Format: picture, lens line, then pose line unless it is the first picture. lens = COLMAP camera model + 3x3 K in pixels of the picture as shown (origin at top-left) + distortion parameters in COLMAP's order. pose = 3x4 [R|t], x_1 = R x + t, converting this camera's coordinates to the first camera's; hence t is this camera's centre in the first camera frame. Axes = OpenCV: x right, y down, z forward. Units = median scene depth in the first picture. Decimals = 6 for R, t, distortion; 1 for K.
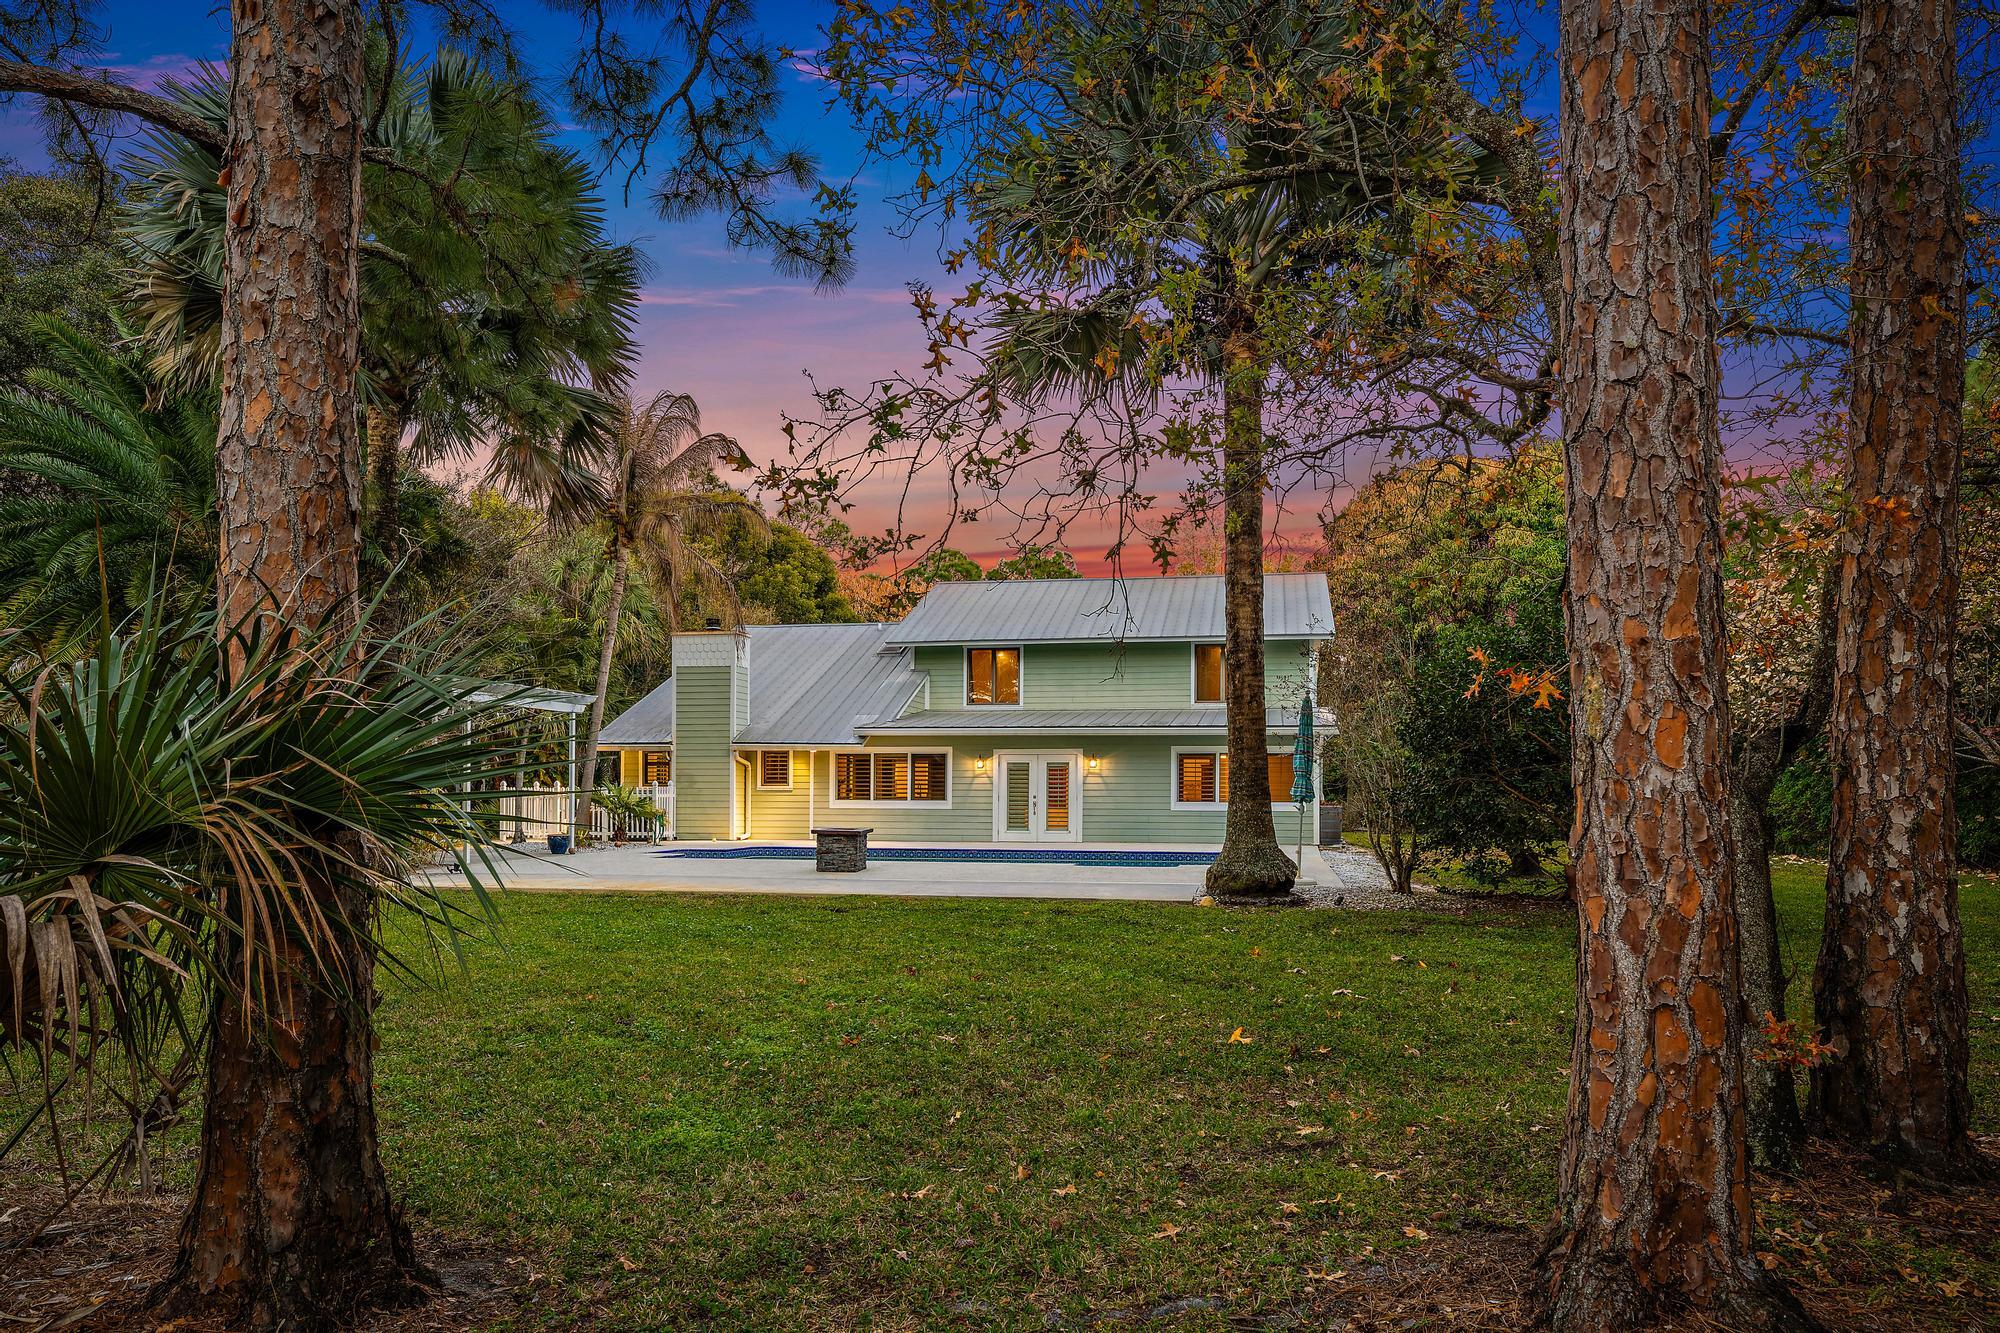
lens RADIAL K [[1391.8, 0, 1000.0], [0, 1391.8, 666.5], [0, 0, 1]] dist [0.000436, -0.000043]
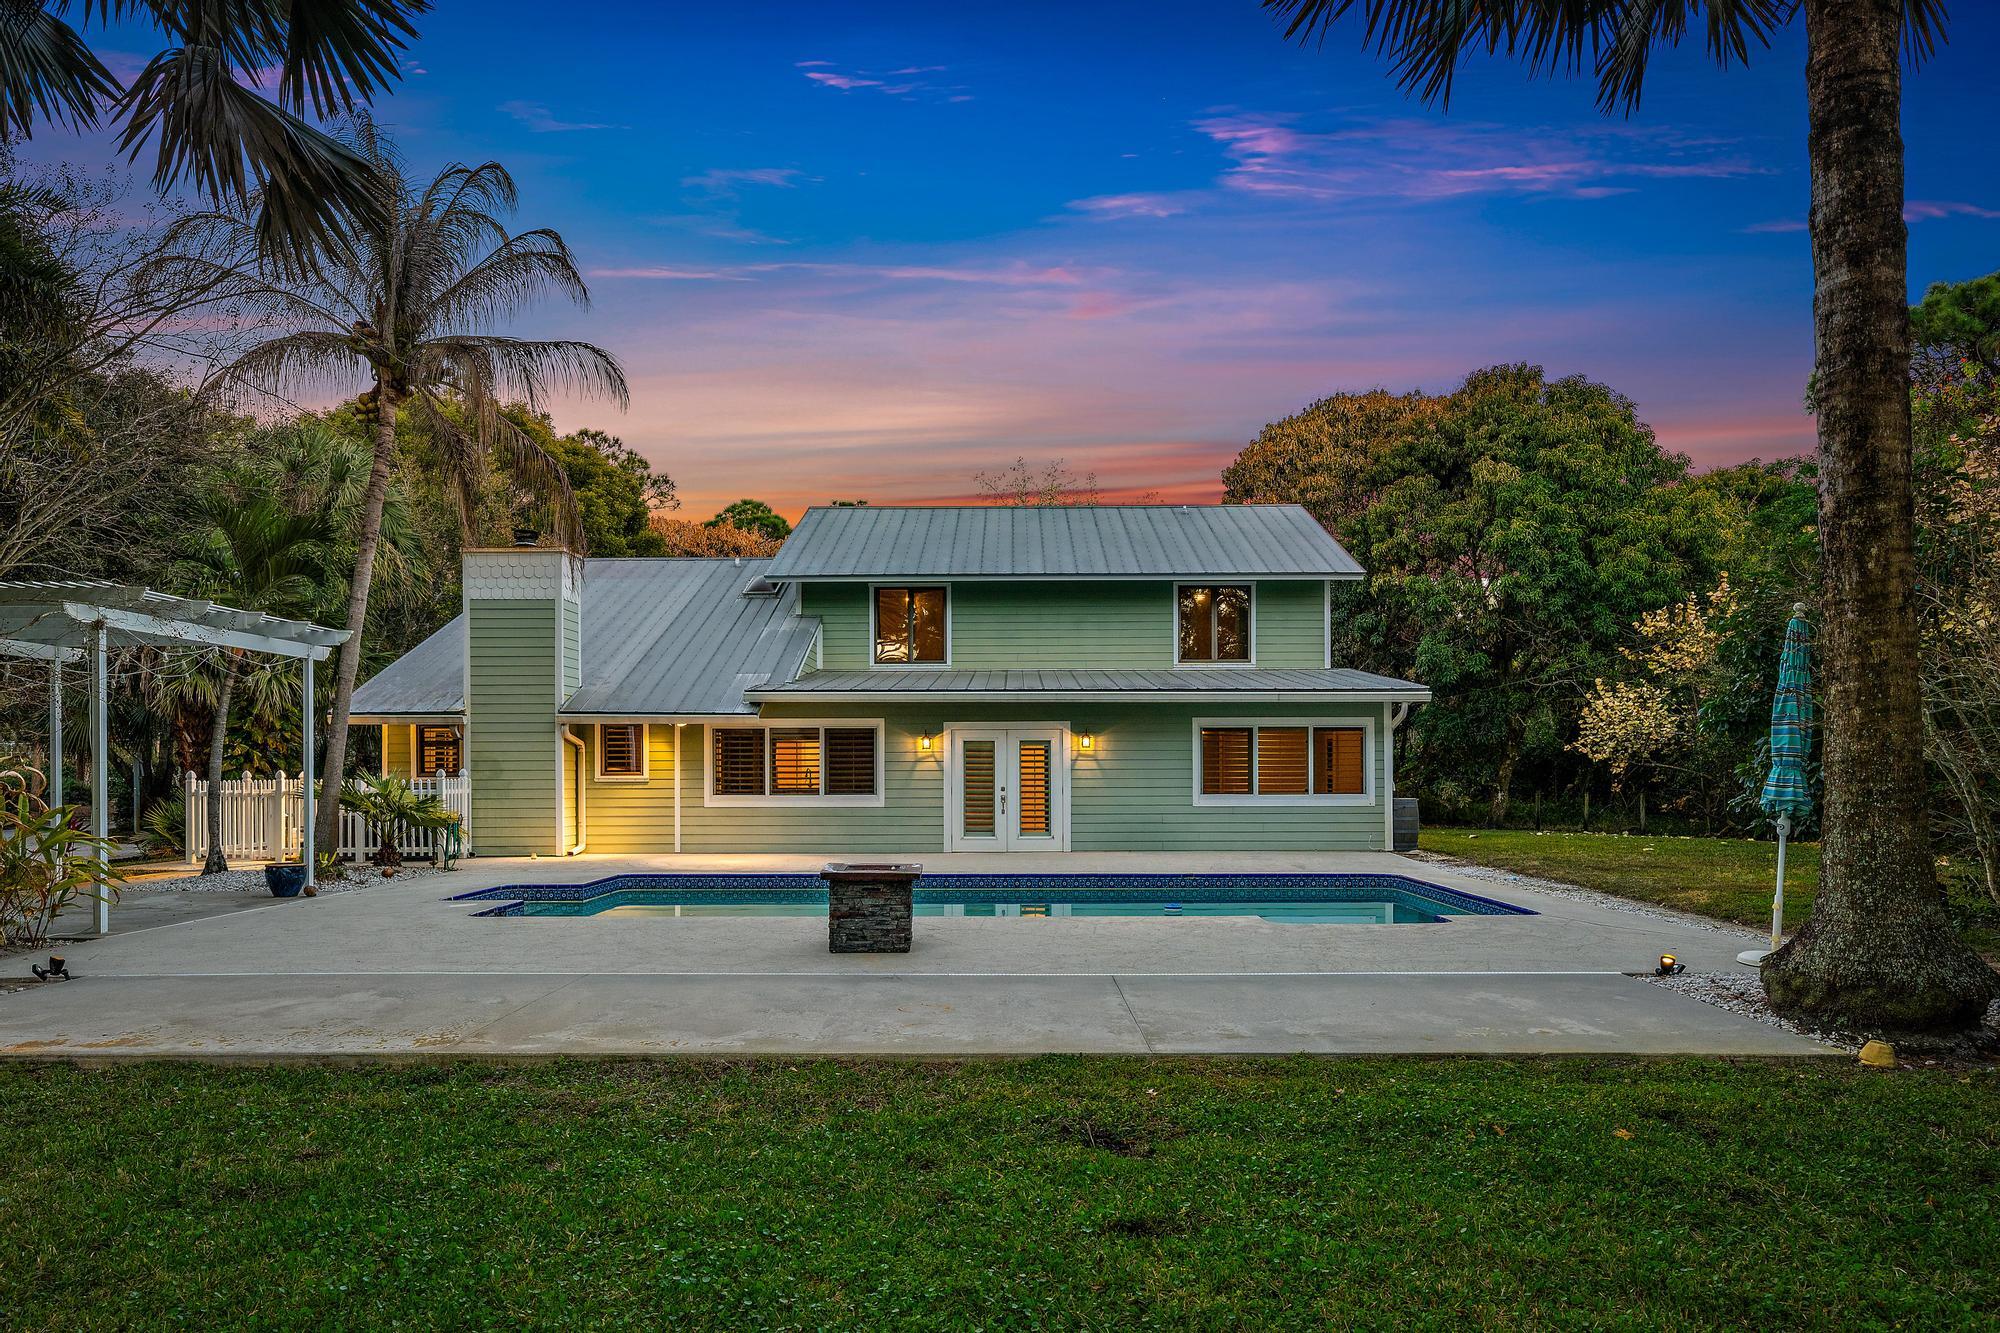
lens RADIAL K [[1384.1, 0, 1003.9], [0, 1384.1, 699.9], [0, 0, 1]] dist [0.002896, -0.001202]
pose [[0.984558, 0.003290, 0.175028, -0.097727], [-0.010165, 0.999211, 0.038398, 0.020847], [-0.174764, -0.039584, 0.983814, 0.302357]]
